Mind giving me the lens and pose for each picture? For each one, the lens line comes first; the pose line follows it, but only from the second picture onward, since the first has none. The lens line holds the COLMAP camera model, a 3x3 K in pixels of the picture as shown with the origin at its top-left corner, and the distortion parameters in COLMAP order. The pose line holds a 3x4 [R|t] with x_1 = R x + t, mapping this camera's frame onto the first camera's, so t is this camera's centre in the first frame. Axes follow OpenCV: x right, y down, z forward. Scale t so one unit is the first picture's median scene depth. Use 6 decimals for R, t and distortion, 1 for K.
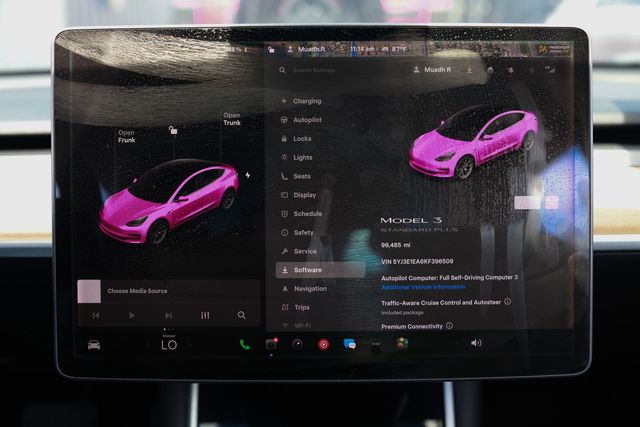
lens RADIAL K [[717.6, 0, 320.0], [0, 717.6, 213.5], [0, 0, 1]] dist [-0.065241, -0.005144]
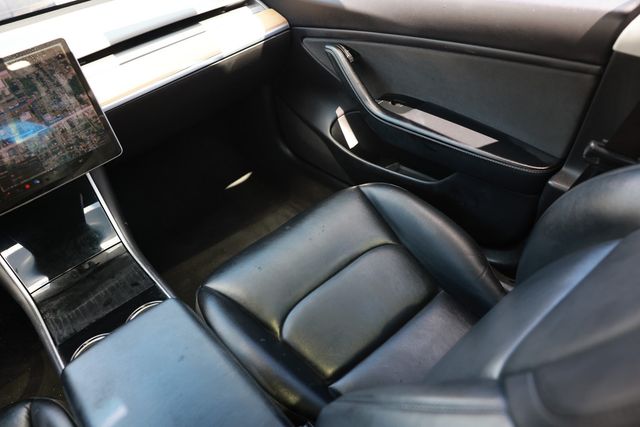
lens RADIAL K [[503.0, 0, 320.0], [0, 503.0, 213.5], [0, 0, 1]] dist [-0.121479, 0.114288]
pose [[0.760901, -0.485306, 0.430707, 0.001250], [0.314402, 0.856406, 0.409537, -0.138330], [-0.567610, -0.176202, 0.804221, -1.133299]]
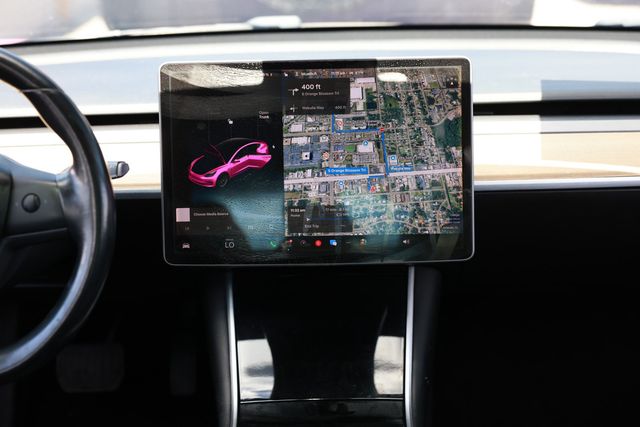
lens RADIAL K [[1124.5, 0, 320.0], [0, 1124.5, 213.5], [0, 0, 1]] dist [0.103958, 0.083603]
pose [[0.999857, -0.012536, -0.011328, 0.041665], [0.012937, 0.999265, 0.036092, 0.011228], [0.010867, -0.036234, 0.999284, -1.750206]]
